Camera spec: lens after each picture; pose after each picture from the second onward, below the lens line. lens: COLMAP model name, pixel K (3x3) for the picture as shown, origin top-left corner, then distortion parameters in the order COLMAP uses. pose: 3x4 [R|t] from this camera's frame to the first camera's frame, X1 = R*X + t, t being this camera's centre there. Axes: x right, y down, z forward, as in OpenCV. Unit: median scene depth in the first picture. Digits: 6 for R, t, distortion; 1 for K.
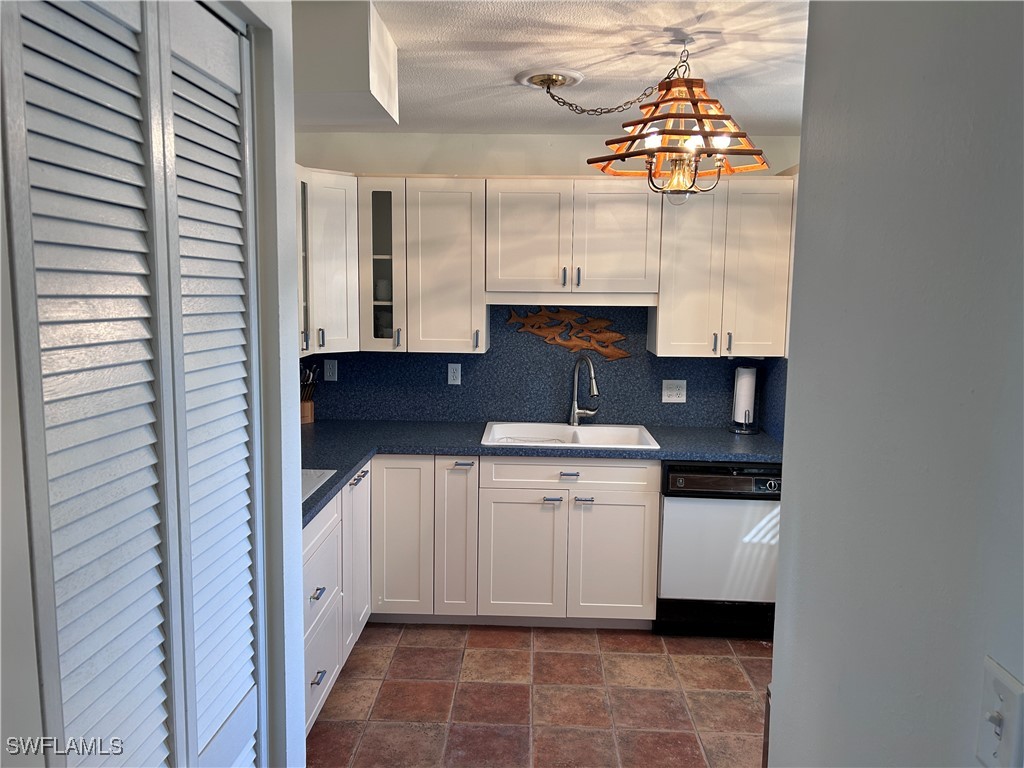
lens RADIAL K [[777.1, 0, 514.5], [0, 777.1, 384.7], [0, 0, 1]] dist [0.047131, 0.005055]
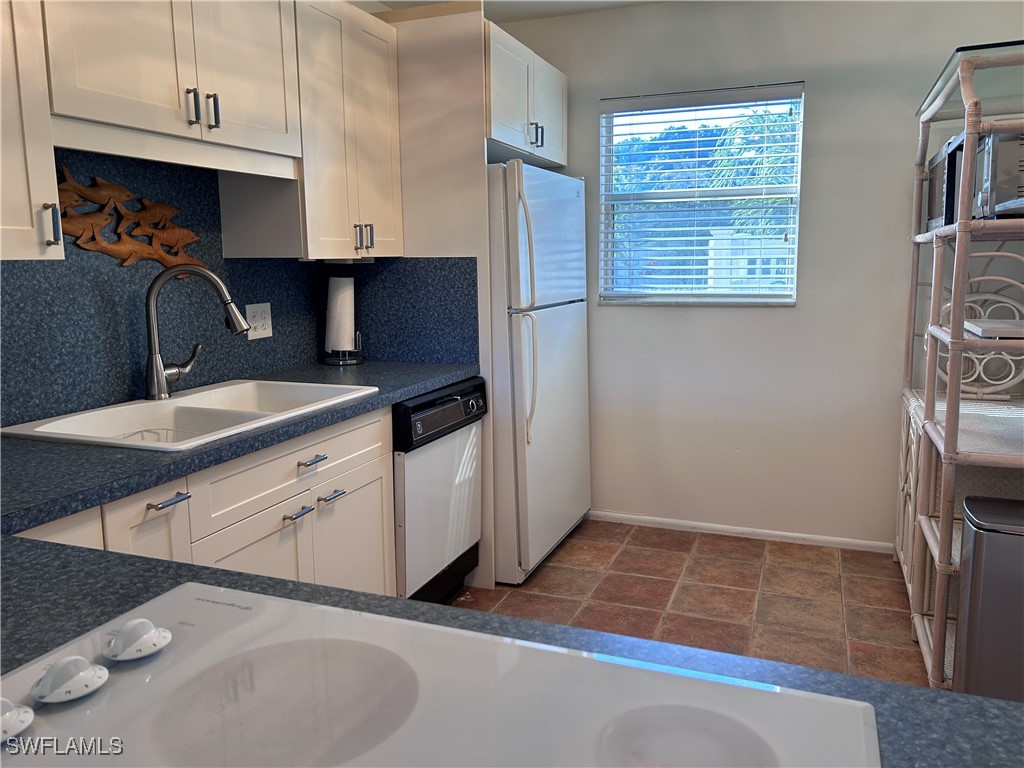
lens RADIAL K [[777.1, 0, 512.6], [0, 777.1, 378.0], [0, 0, 1]] dist [0.047131, 0.005055]
pose [[0.315243, -0.158668, 0.935653, -0.371431], [0.139367, 0.982975, 0.119737, 0.006611], [-0.938722, 0.092653, 0.331989, 0.603476]]
